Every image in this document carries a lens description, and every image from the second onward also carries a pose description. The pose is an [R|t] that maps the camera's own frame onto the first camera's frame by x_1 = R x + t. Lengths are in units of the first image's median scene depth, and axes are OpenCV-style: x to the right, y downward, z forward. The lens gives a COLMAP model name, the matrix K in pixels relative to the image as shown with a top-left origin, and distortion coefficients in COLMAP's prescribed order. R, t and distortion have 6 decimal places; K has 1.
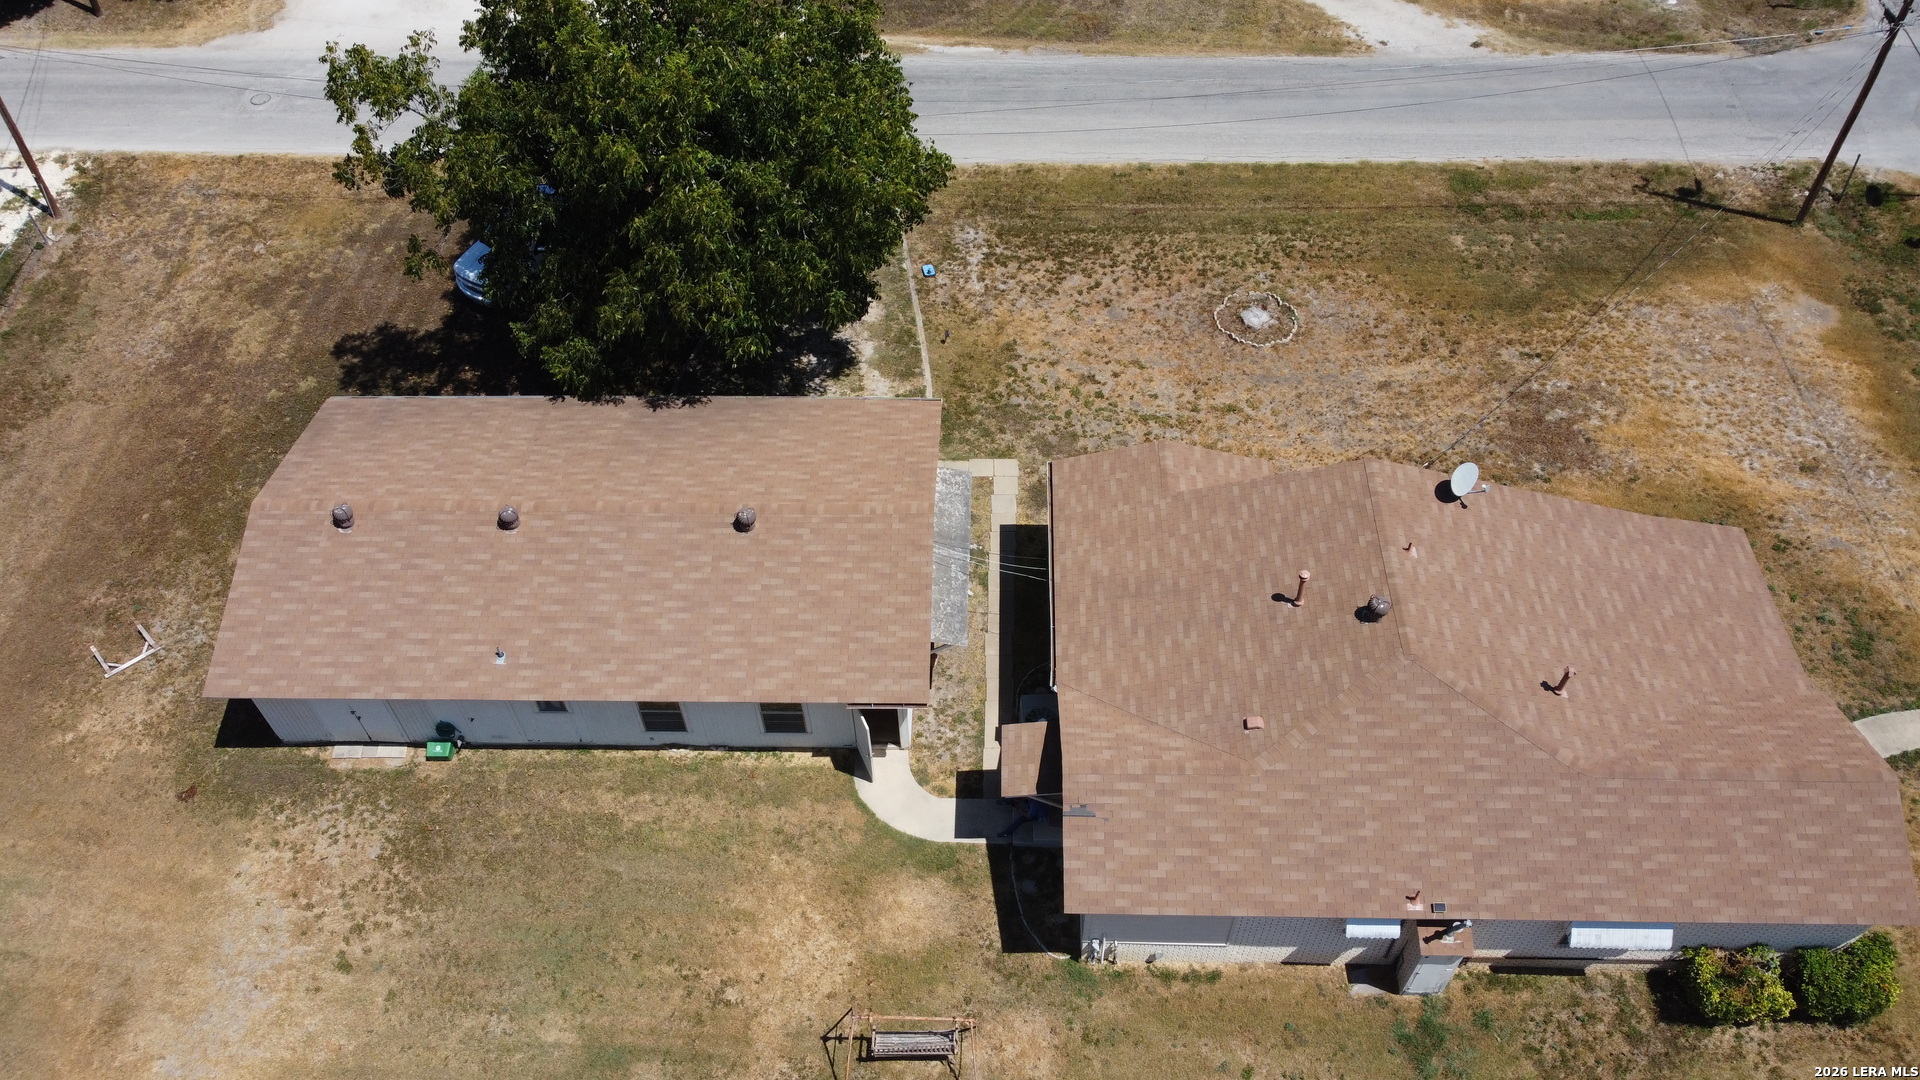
lens RADIAL K [[1456.2, 0, 959.6], [0, 1456.2, 545.2], [0, 0, 1]] dist [0.001542, -0.006063]
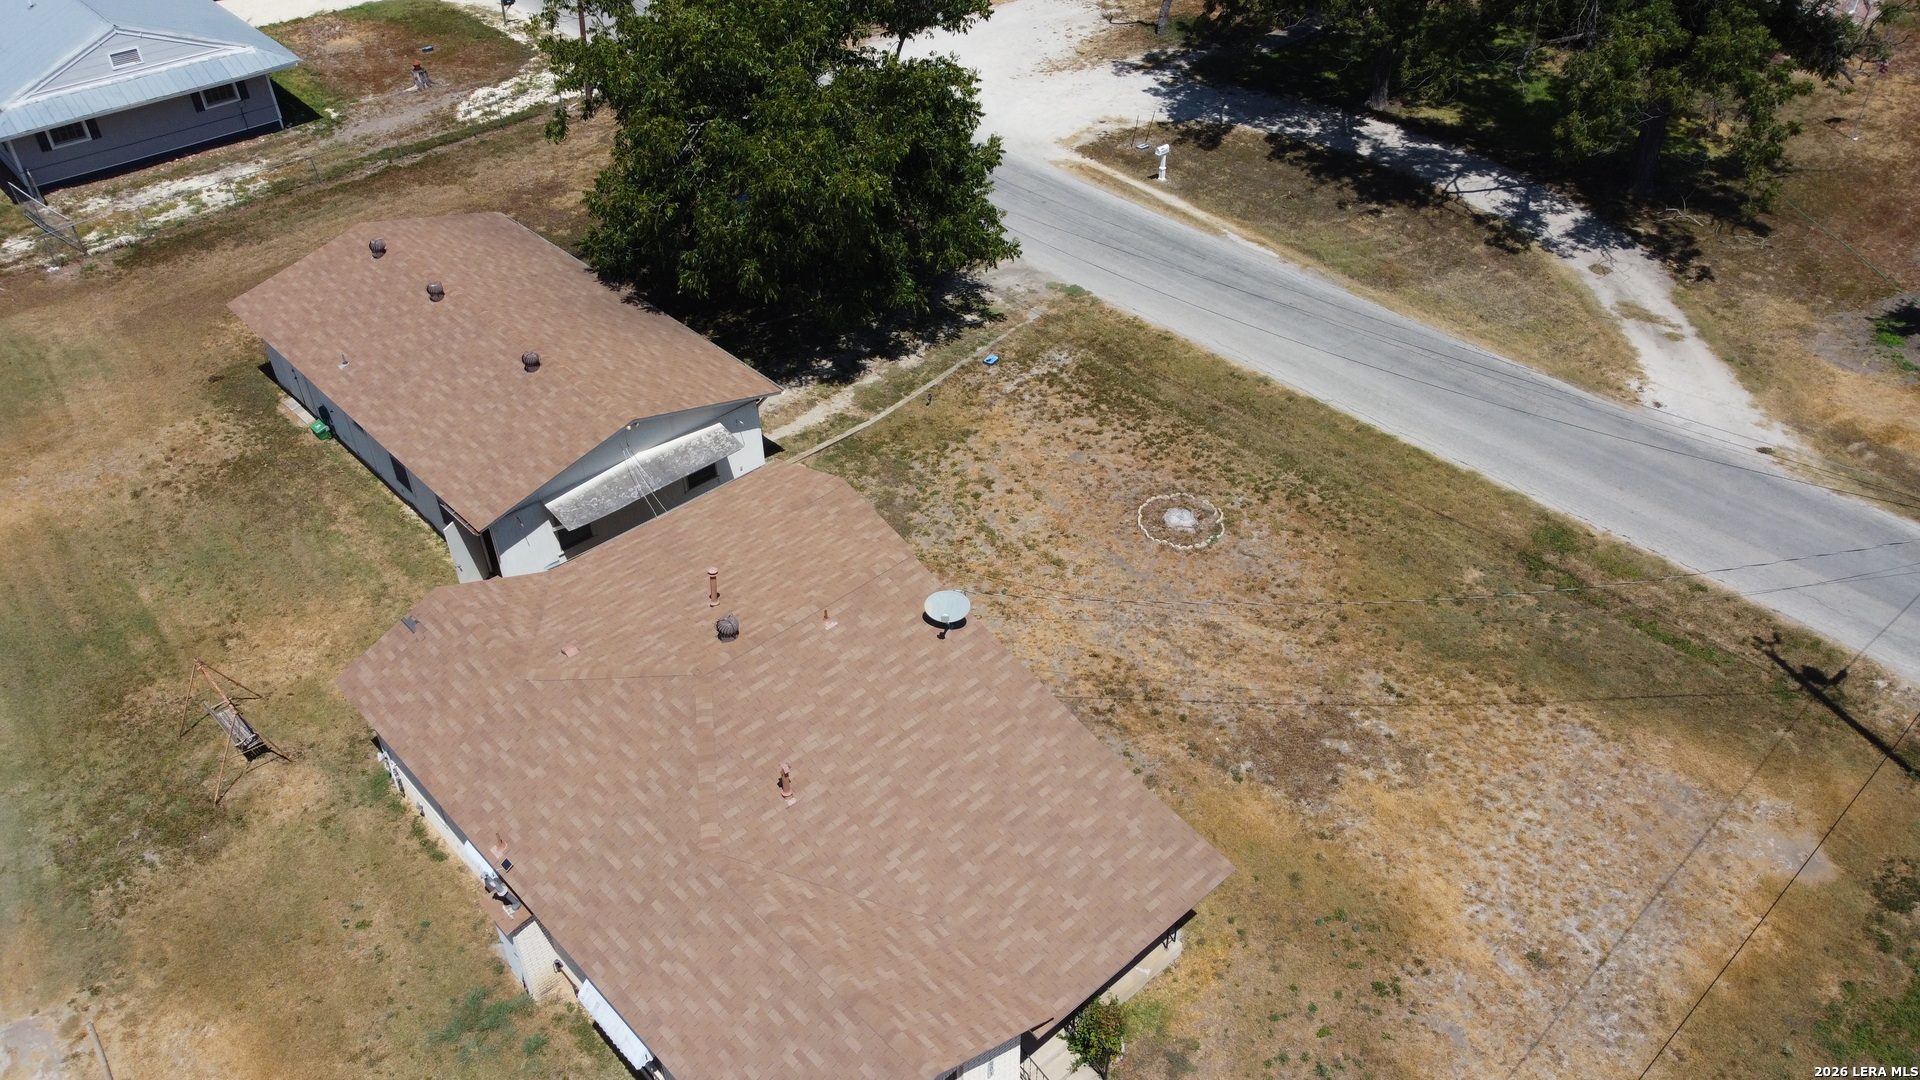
lens RADIAL K [[1461.6, 0, 954.6], [0, 1461.6, 538.3], [0, 0, 1]] dist [-0.004792, 0.005654]
pose [[0.696625, 0.445471, -0.562378, 0.655497], [-0.550561, 0.834532, -0.020939, -0.049534], [0.459995, 0.324210, 0.826615, 0.178635]]
